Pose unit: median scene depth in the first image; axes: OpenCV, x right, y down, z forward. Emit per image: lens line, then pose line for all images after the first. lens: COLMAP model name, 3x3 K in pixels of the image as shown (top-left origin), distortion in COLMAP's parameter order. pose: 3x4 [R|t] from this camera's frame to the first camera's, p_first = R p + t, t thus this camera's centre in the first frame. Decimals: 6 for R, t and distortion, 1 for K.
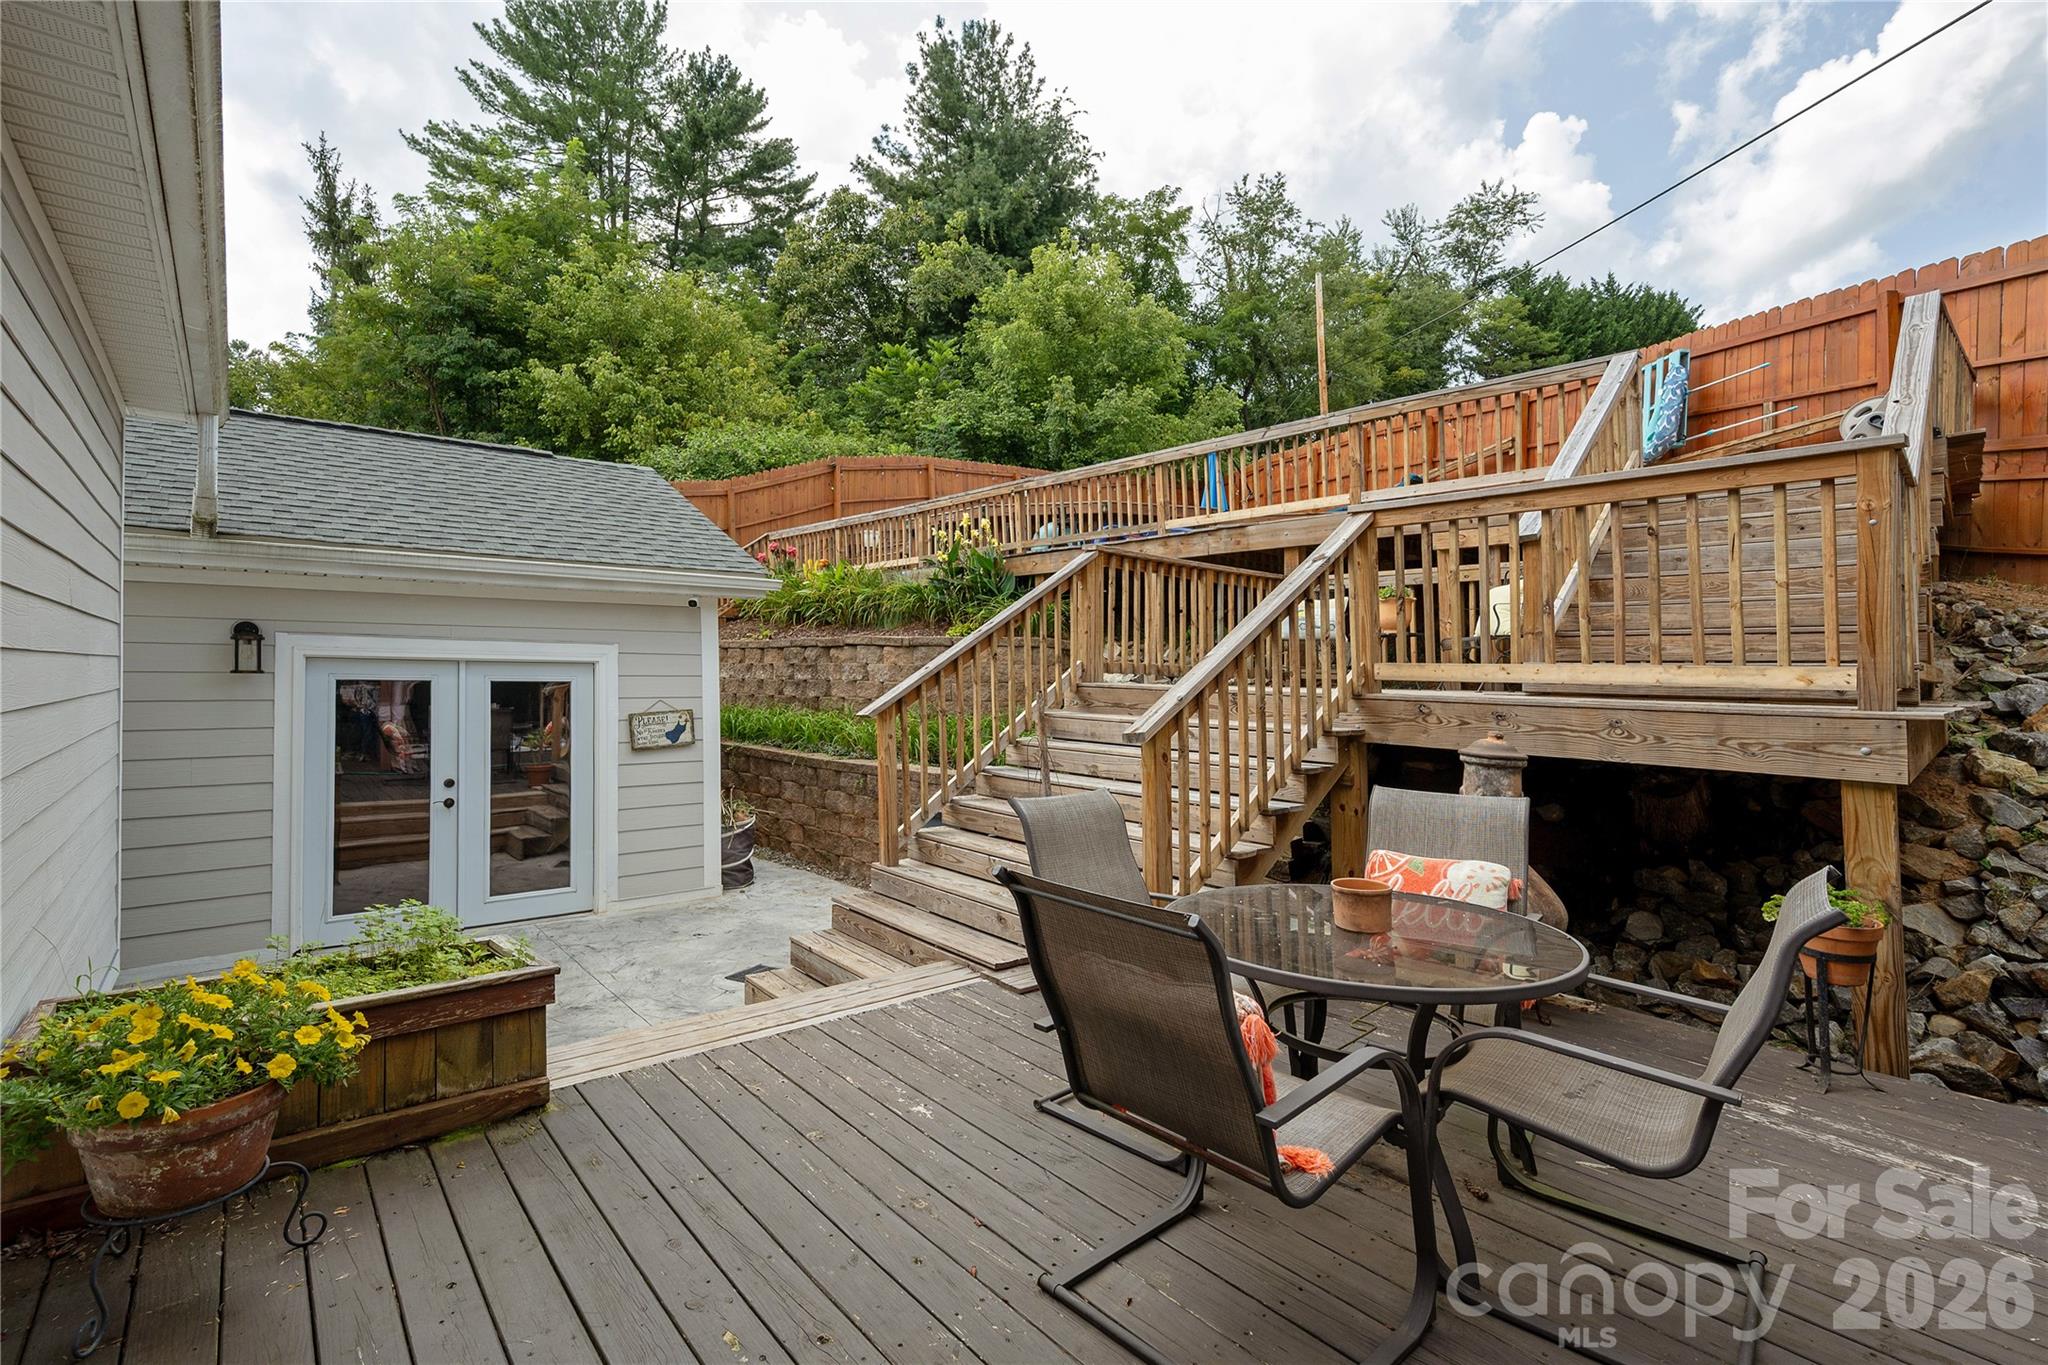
lens RADIAL K [[851.4, 0, 1025.9], [0, 851.4, 662.7], [0, 0, 1]] dist [0.000846, -0.000245]
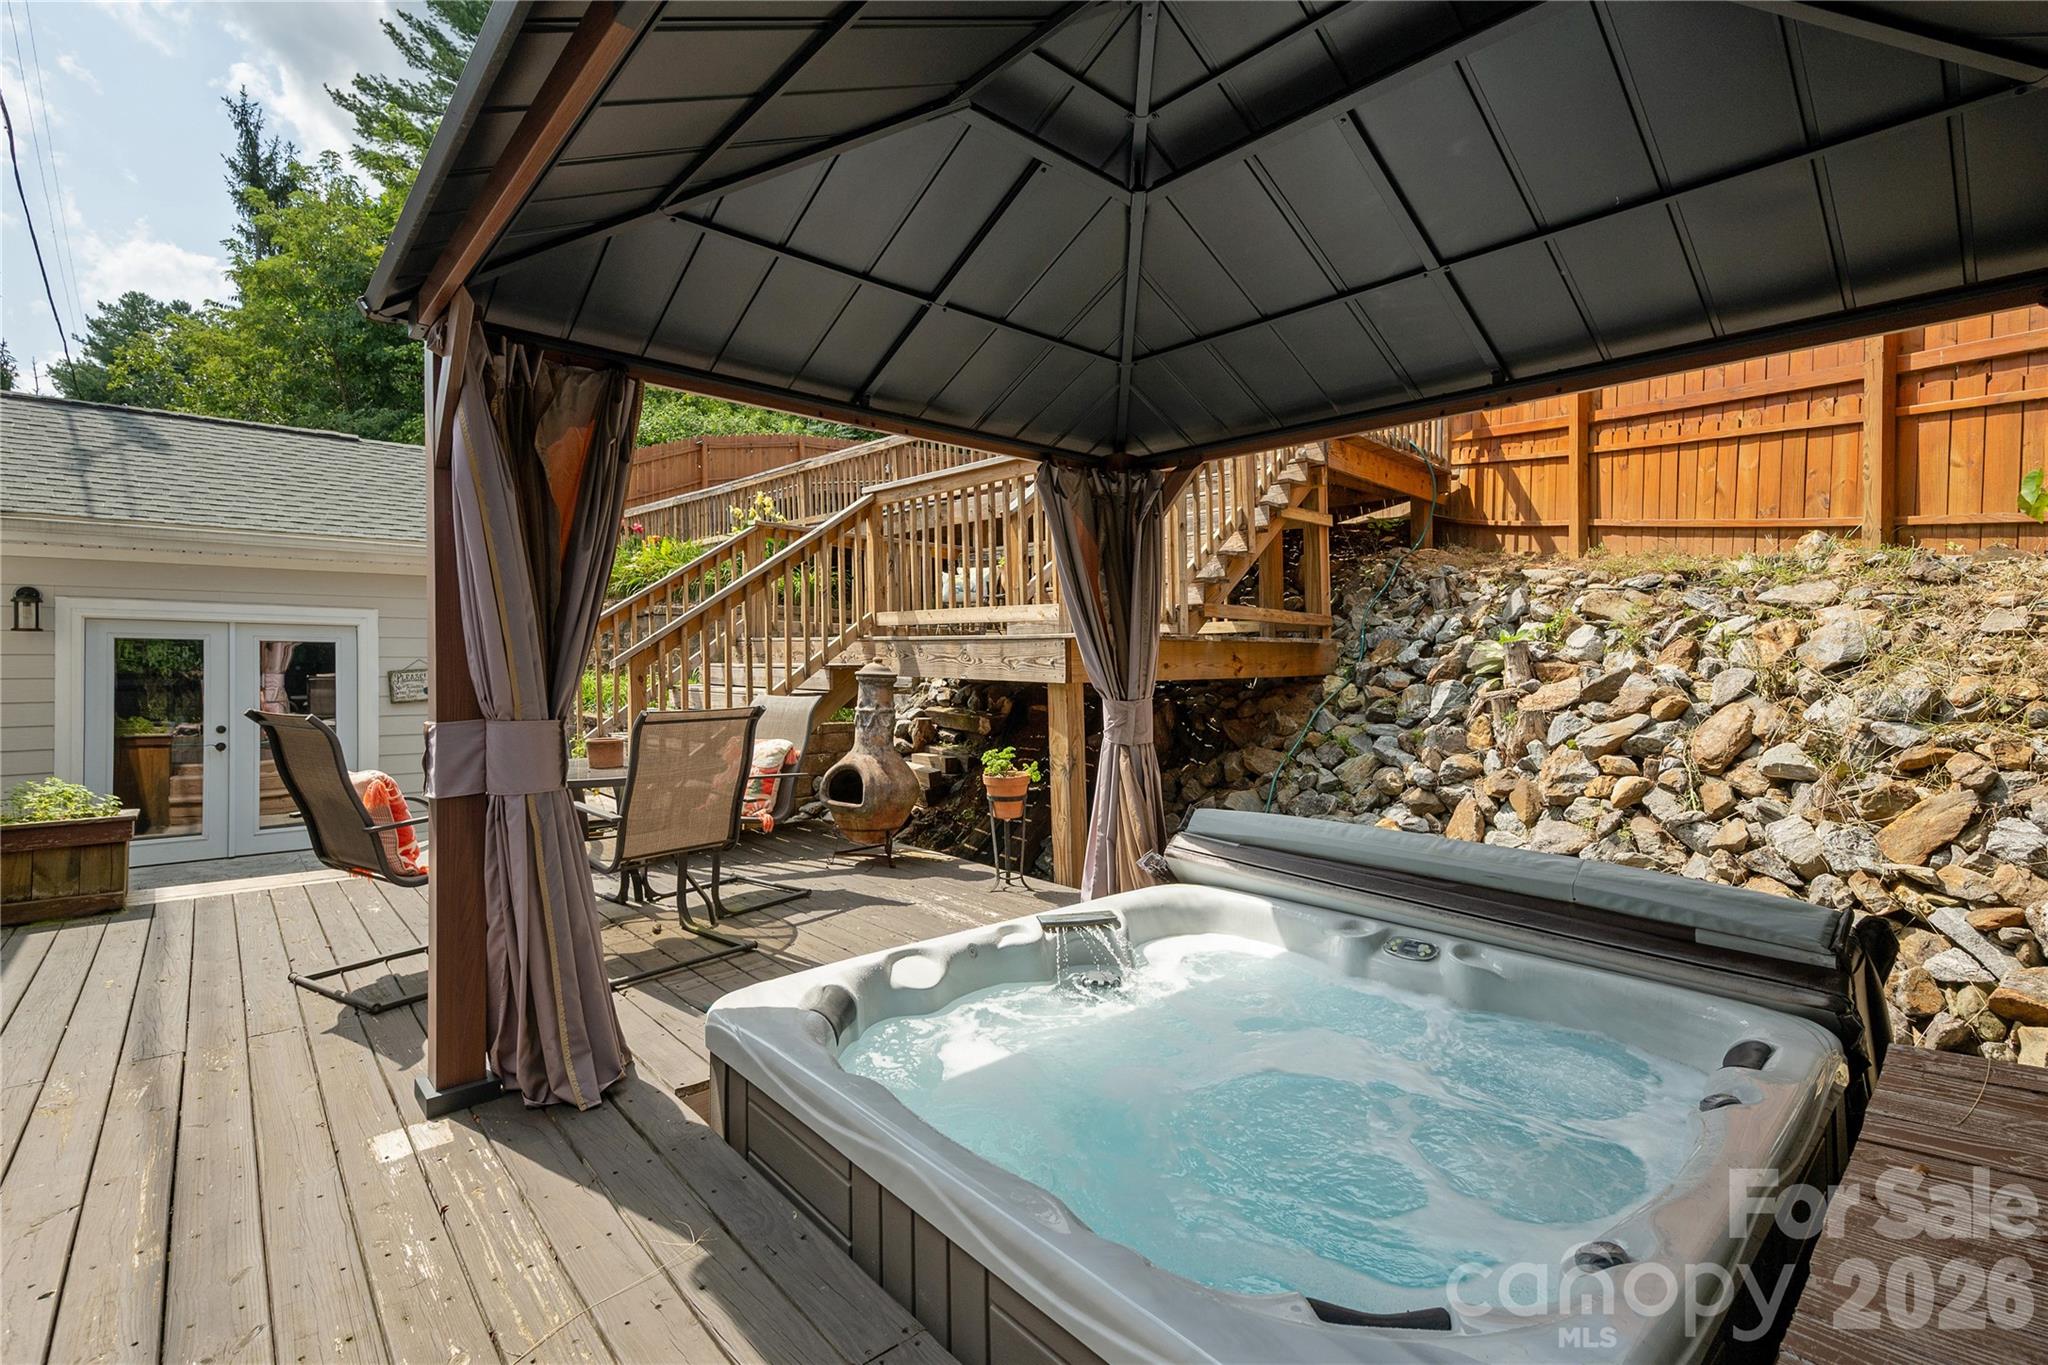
lens RADIAL K [[901.8, 0, 1027.1], [0, 901.8, 665.4], [0, 0, 1]] dist [-0.000922, 0.000618]
pose [[0.999974, 0.001058, 0.007125, 0.284924], [-0.001189, 0.999829, 0.018431, 0.022409], [-0.007104, -0.018438, 0.999805, -0.156999]]
